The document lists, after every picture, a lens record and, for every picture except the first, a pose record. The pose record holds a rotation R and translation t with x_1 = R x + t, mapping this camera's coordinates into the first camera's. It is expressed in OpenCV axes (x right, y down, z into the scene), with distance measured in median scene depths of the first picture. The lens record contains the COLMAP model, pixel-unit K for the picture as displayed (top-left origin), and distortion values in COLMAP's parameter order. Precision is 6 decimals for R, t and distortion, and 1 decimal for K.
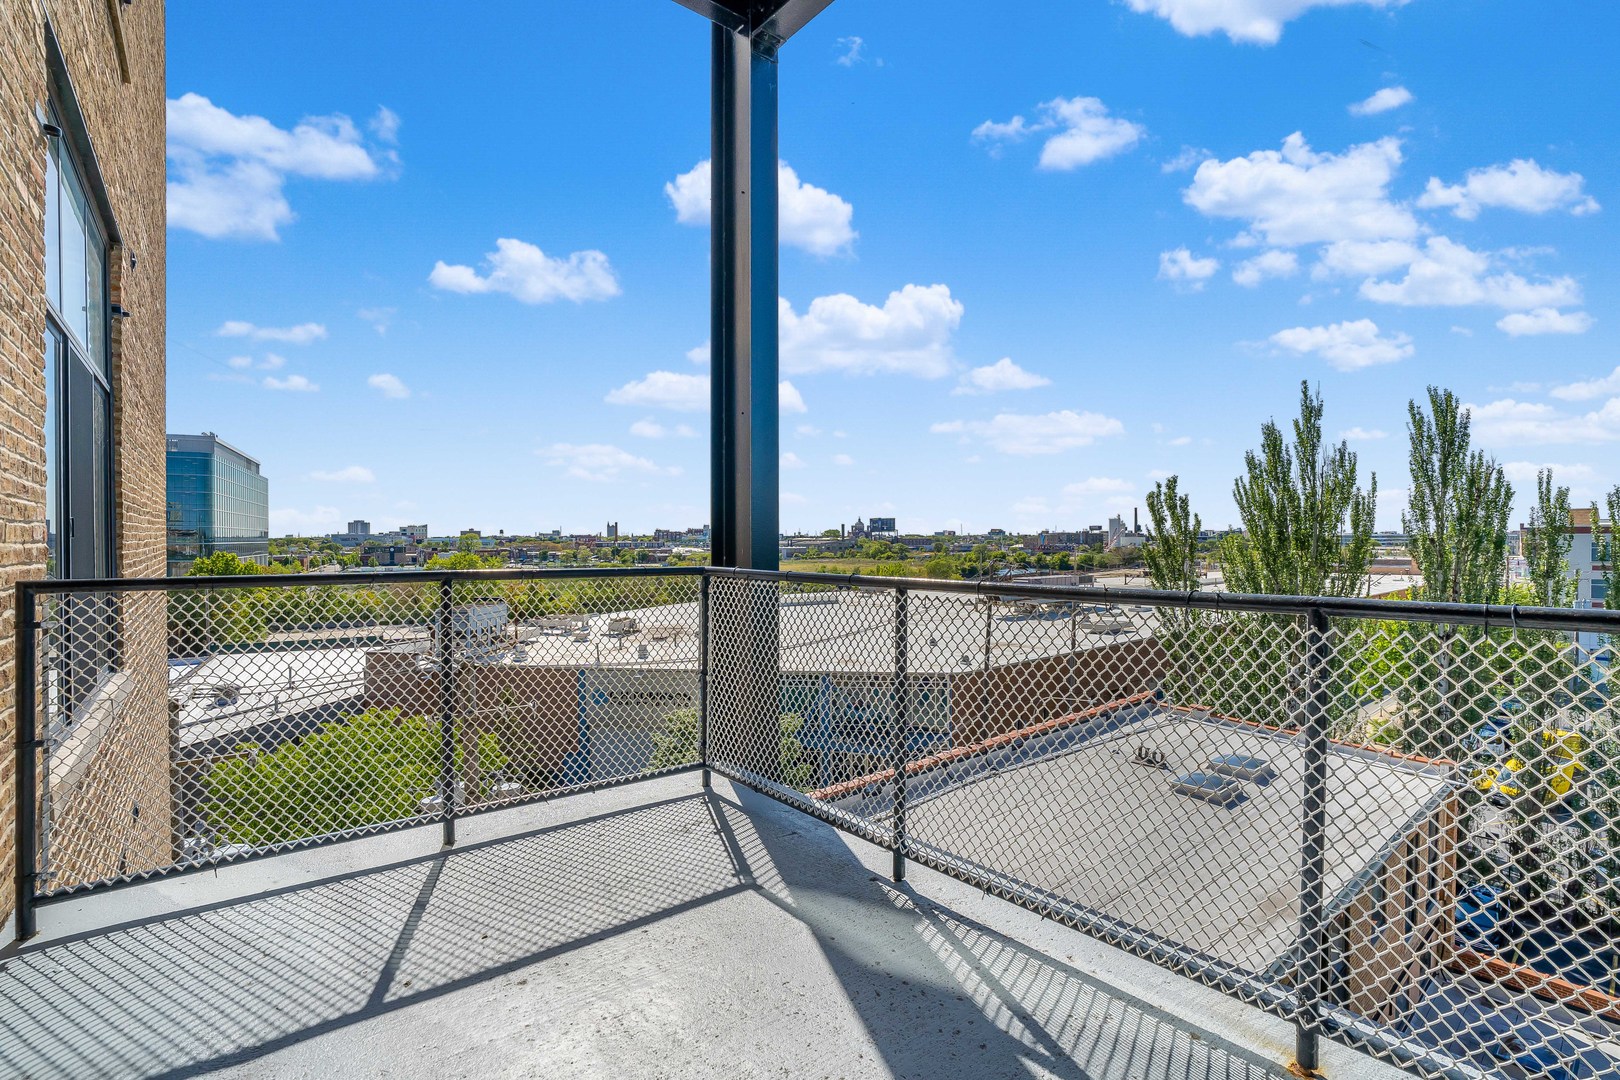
lens RADIAL K [[741.5, 0, 810.0], [0, 741.5, 540.0], [0, 0, 1]] dist [-0.019301, 0.000152]
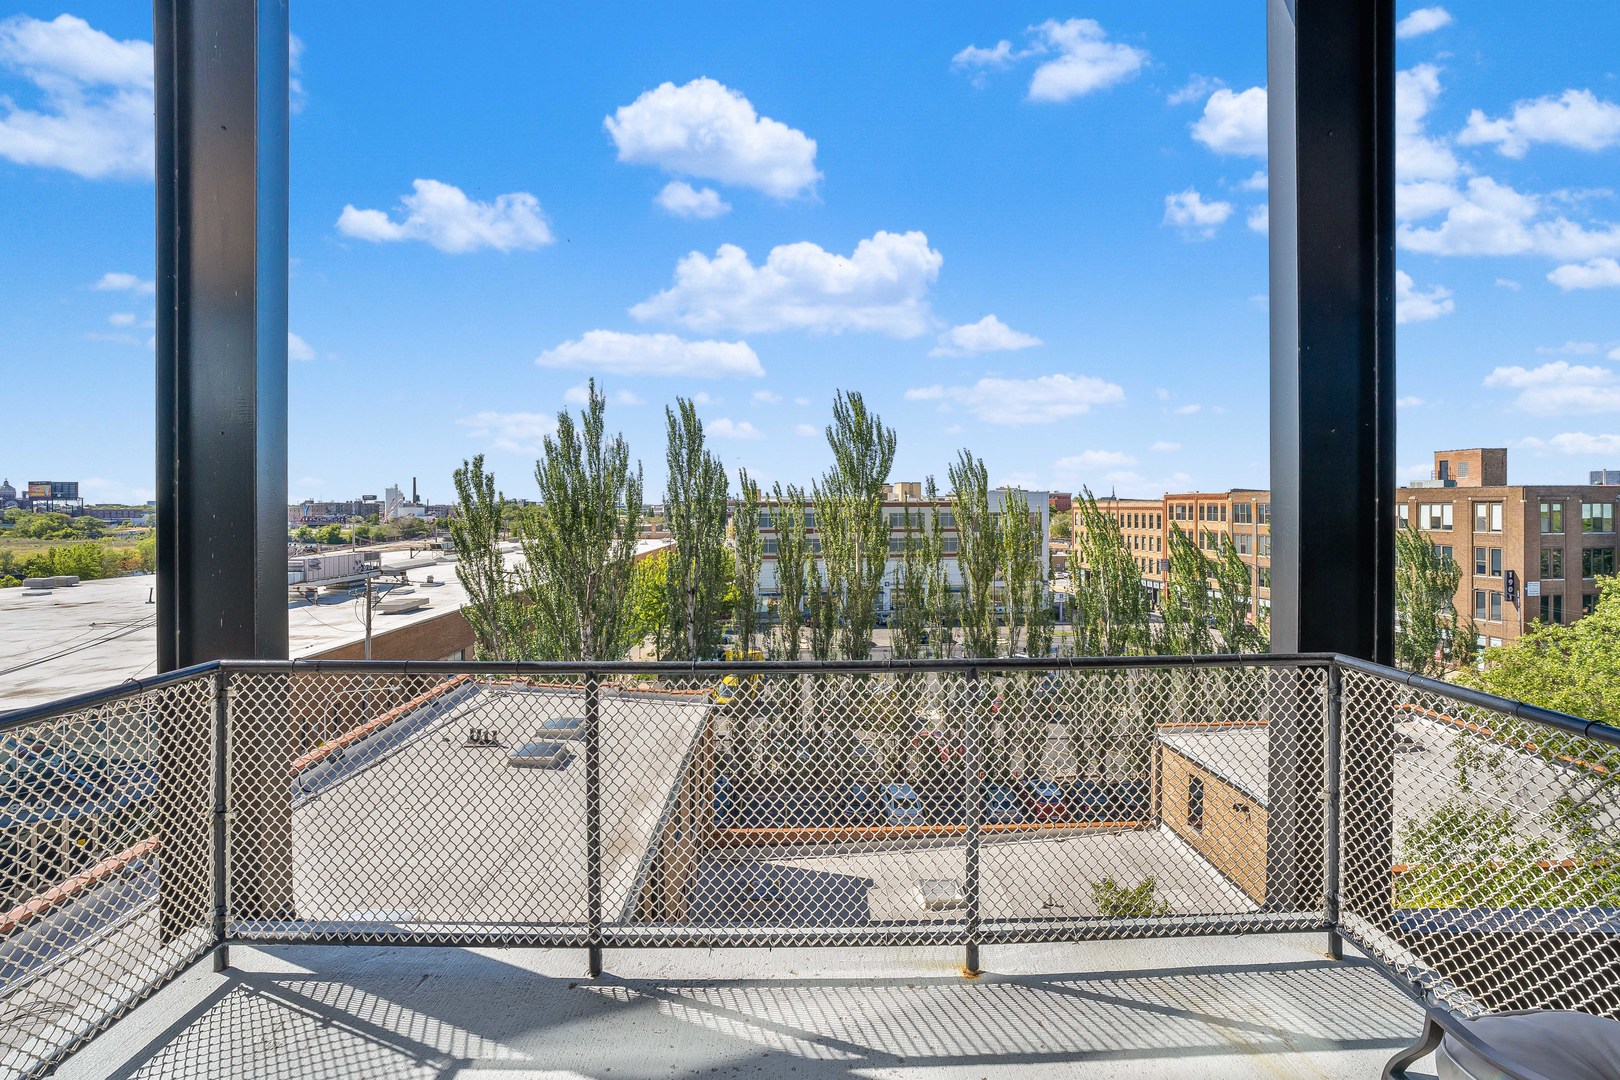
lens RADIAL K [[741.5, 0, 810.0], [0, 741.5, 540.0], [0, 0, 1]] dist [-0.019301, 0.000152]
pose [[0.642035, -0.027328, 0.766188, -0.332674], [0.004821, 0.999489, 0.031610, -0.103139], [-0.766660, -0.016601, 0.641839, 0.151667]]
